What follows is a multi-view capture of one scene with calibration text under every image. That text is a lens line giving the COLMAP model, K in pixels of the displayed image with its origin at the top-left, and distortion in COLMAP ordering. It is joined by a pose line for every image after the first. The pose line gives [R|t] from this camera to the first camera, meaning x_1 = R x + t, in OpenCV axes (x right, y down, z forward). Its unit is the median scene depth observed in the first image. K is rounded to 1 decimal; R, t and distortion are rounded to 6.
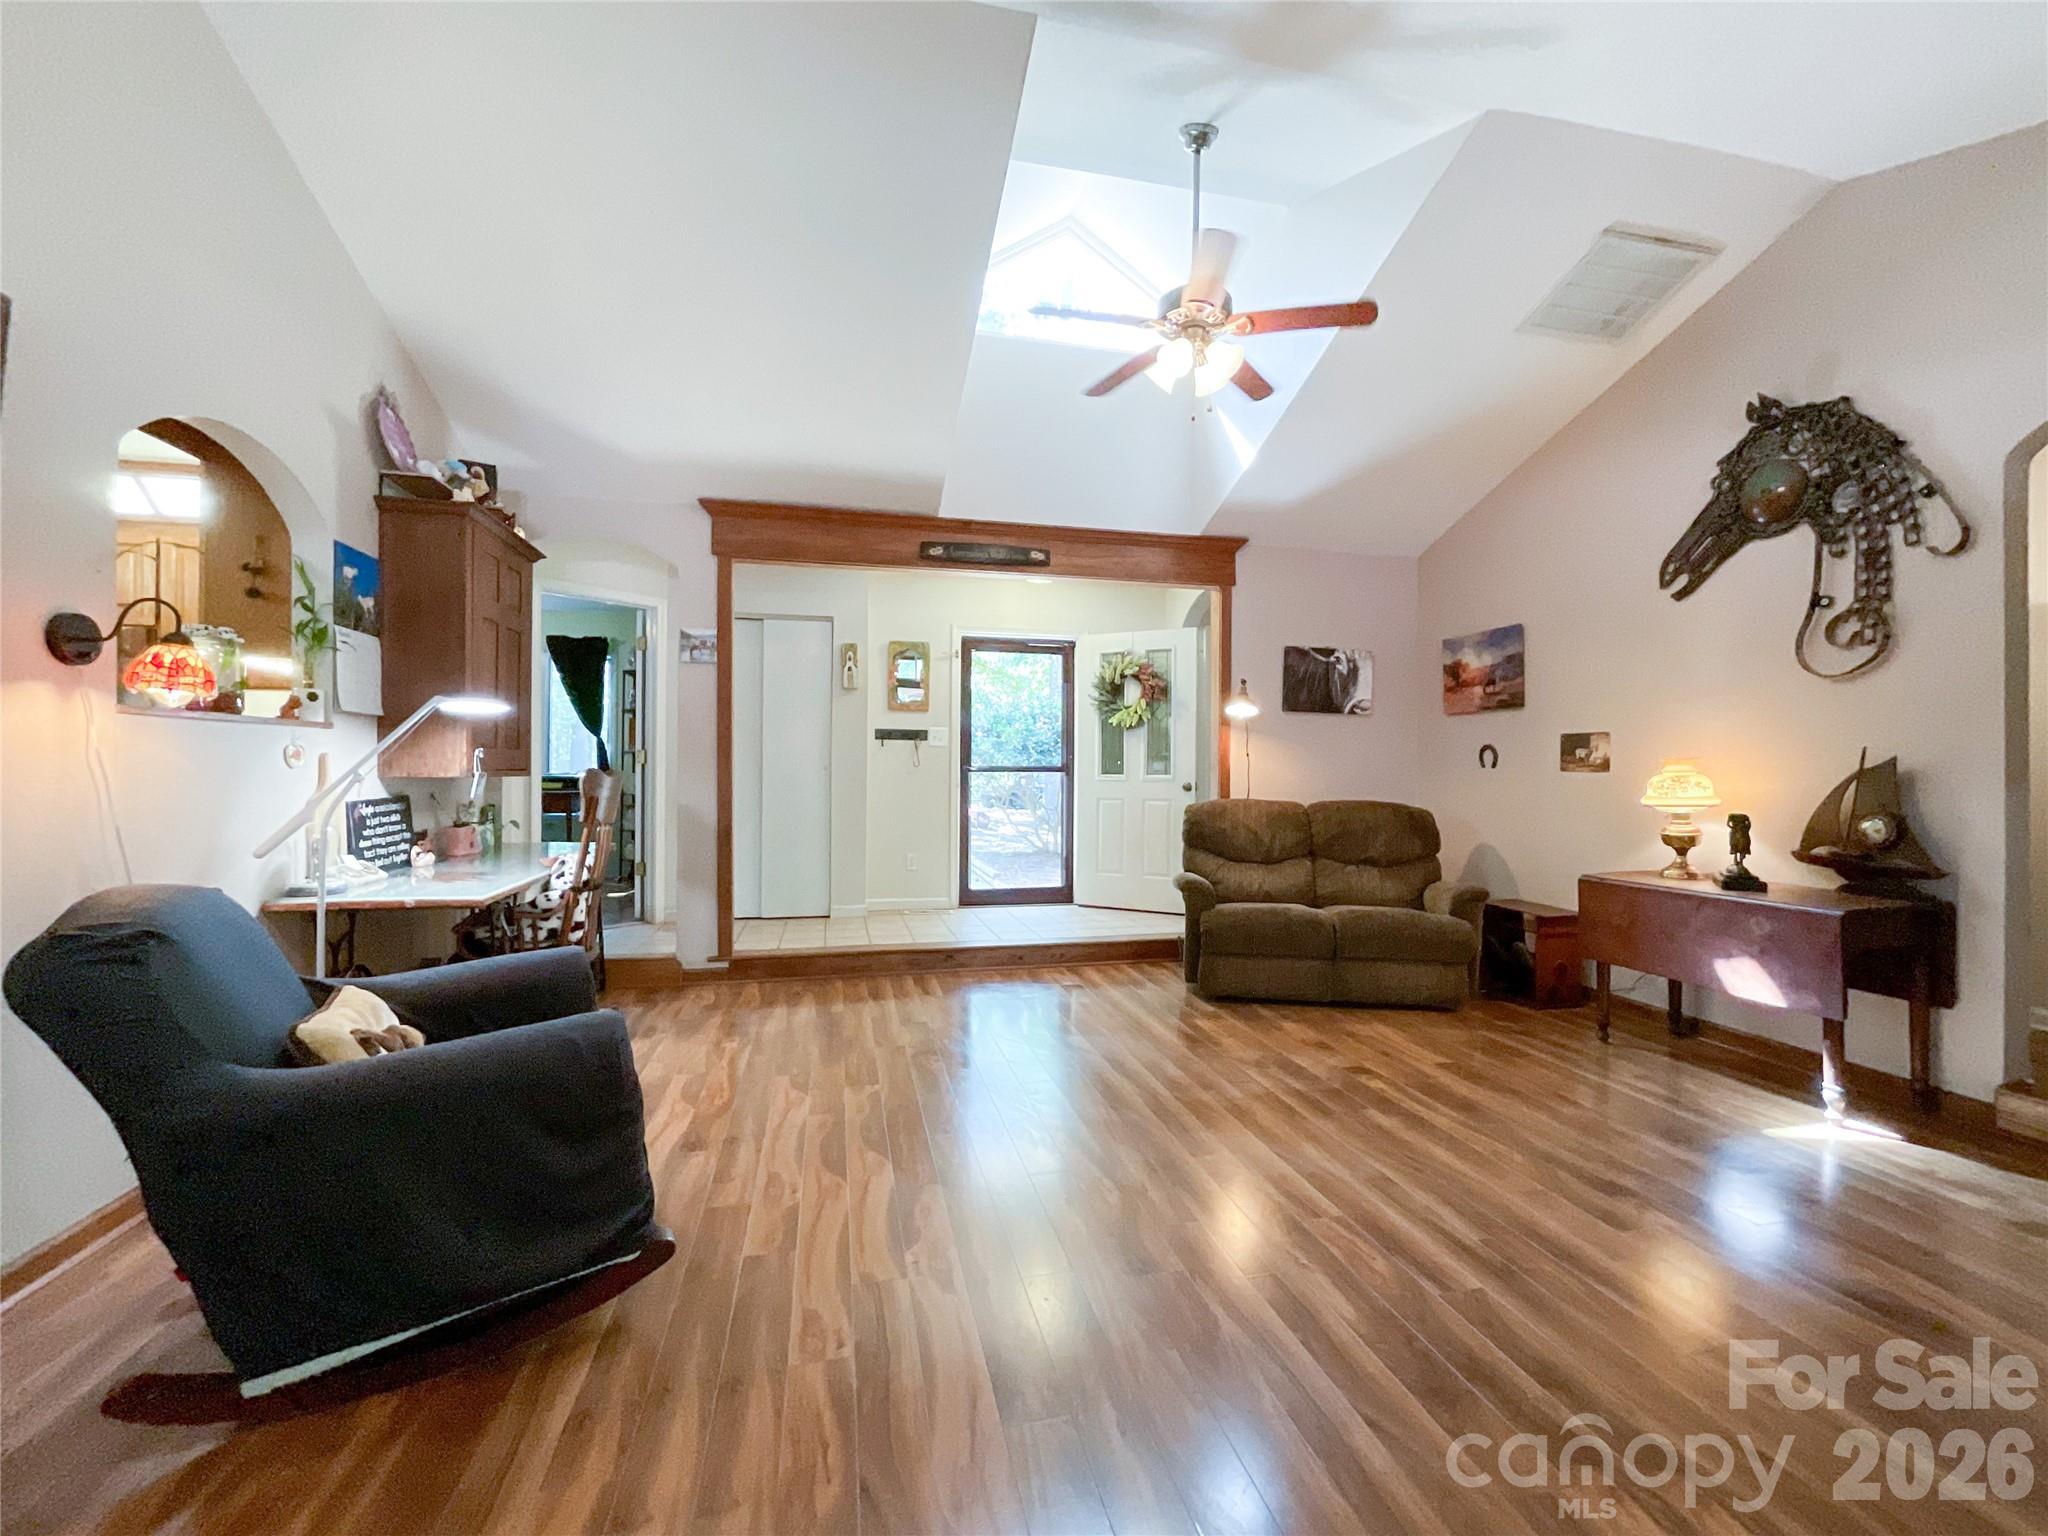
lens RADIAL K [[858.0, 0, 1023.6], [0, 858.0, 775.3], [0, 0, 1]] dist [-0.023934, 0.013325]
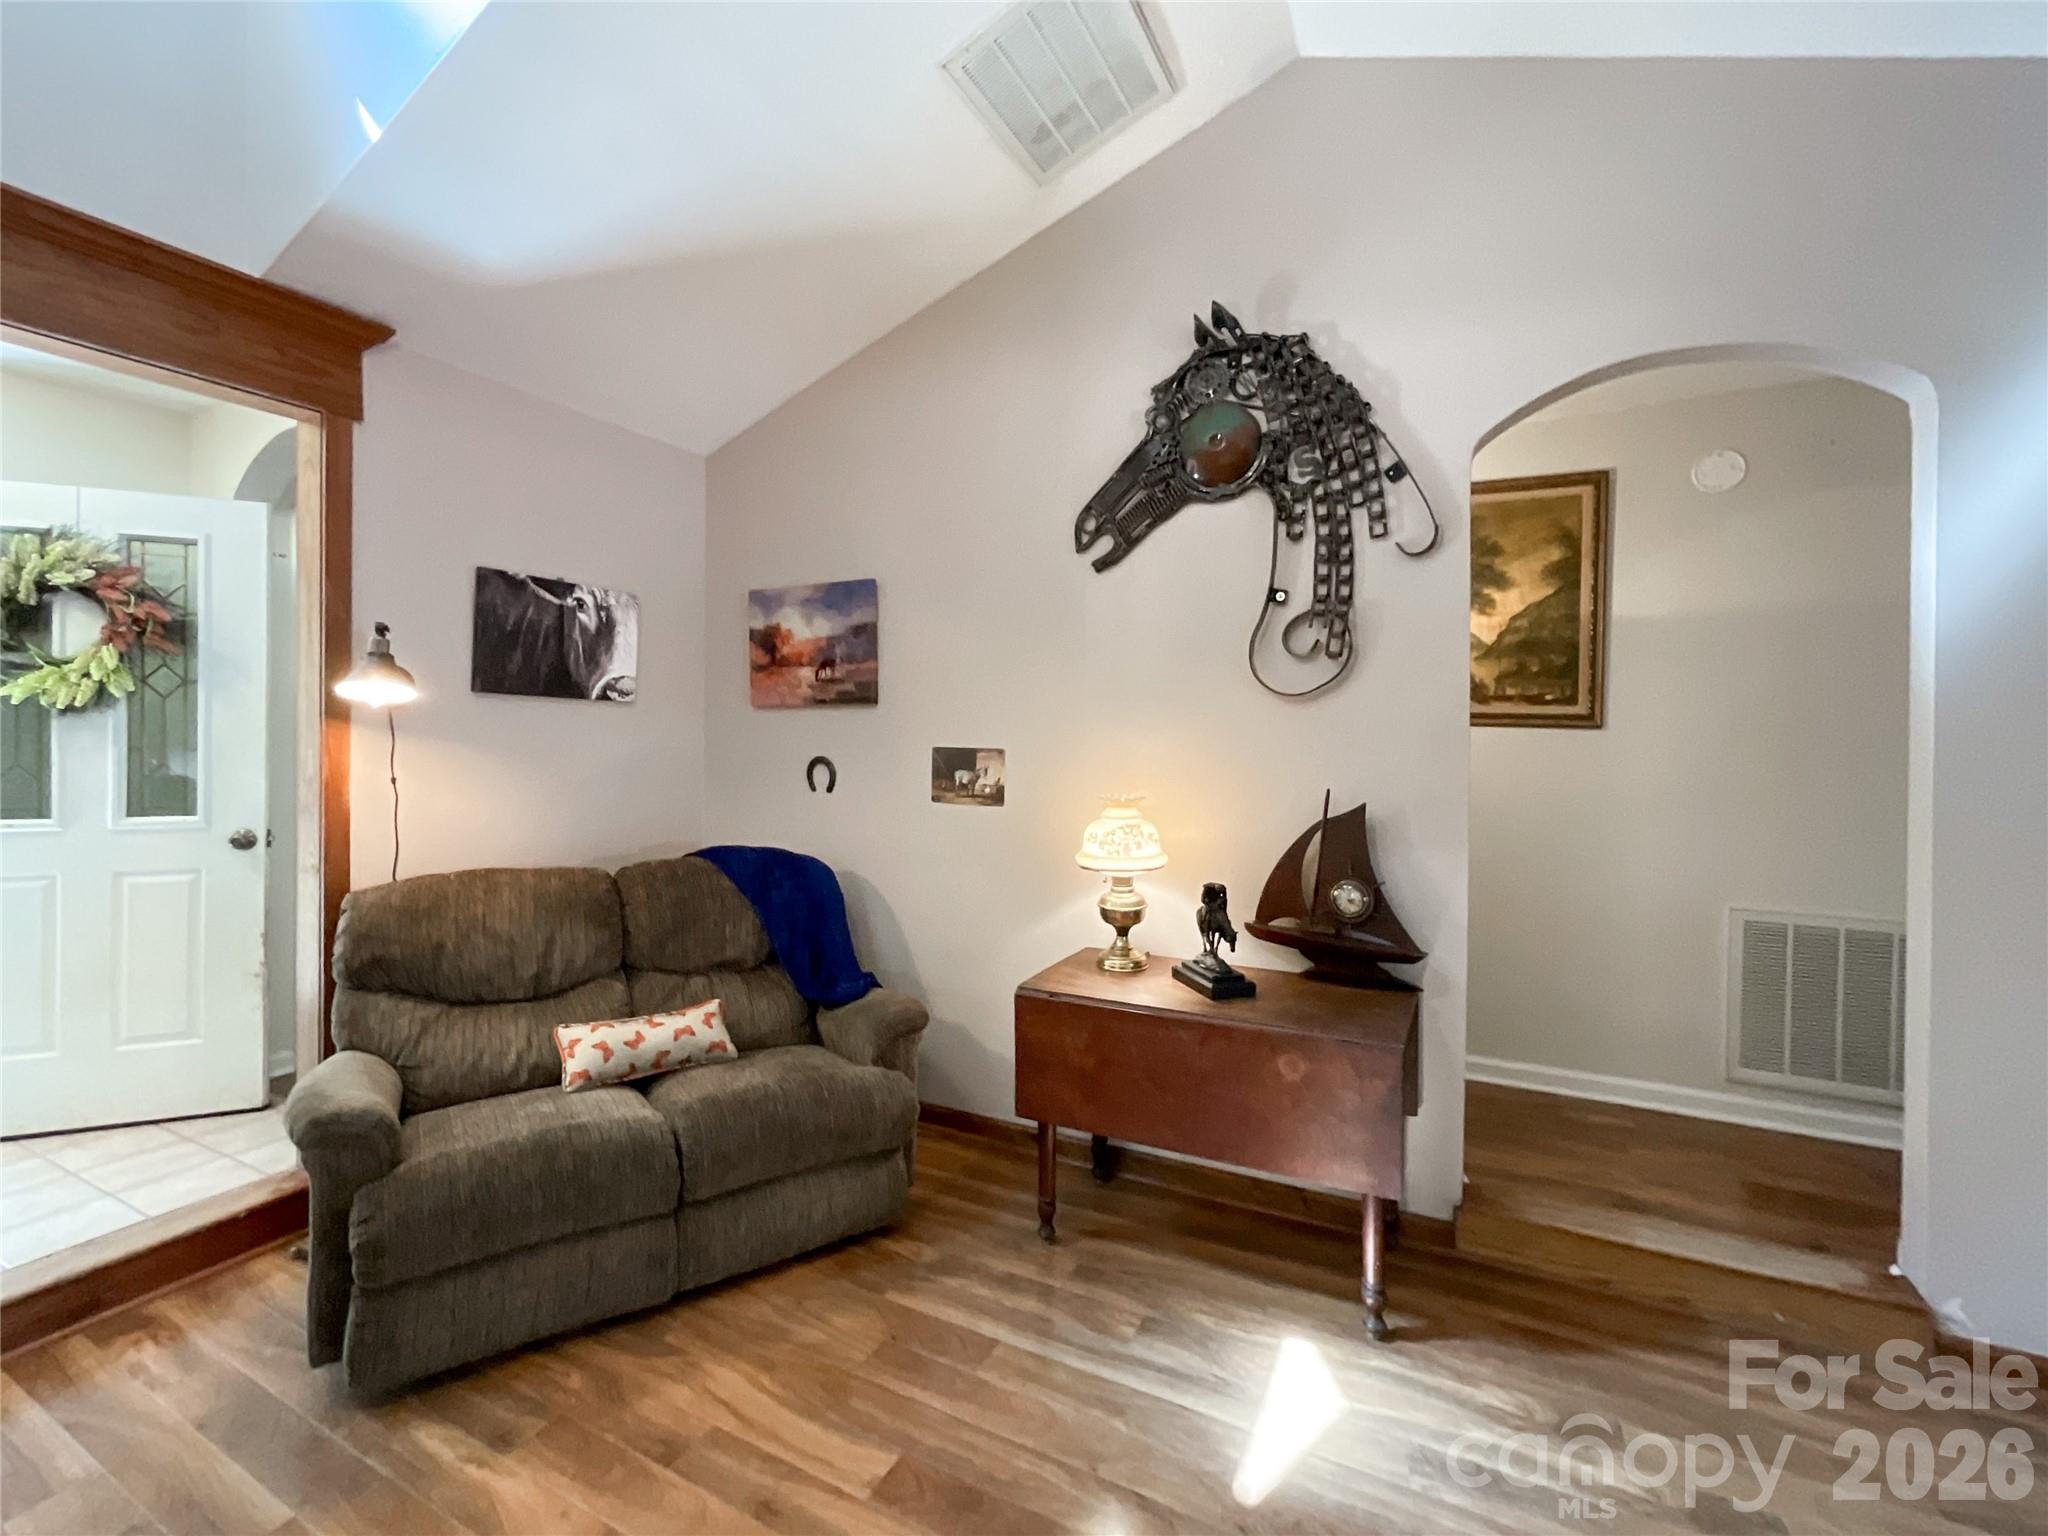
lens RADIAL K [[909.8, 0, 1015.5], [0, 909.8, 739.2], [0, 0, 1]] dist [-0.001423, 0.000472]
pose [[0.655085, -0.003119, 0.755549, 0.147220], [-0.000100, 0.999991, 0.004214, -0.069898], [-0.755555, -0.002836, 0.655079, 0.564705]]
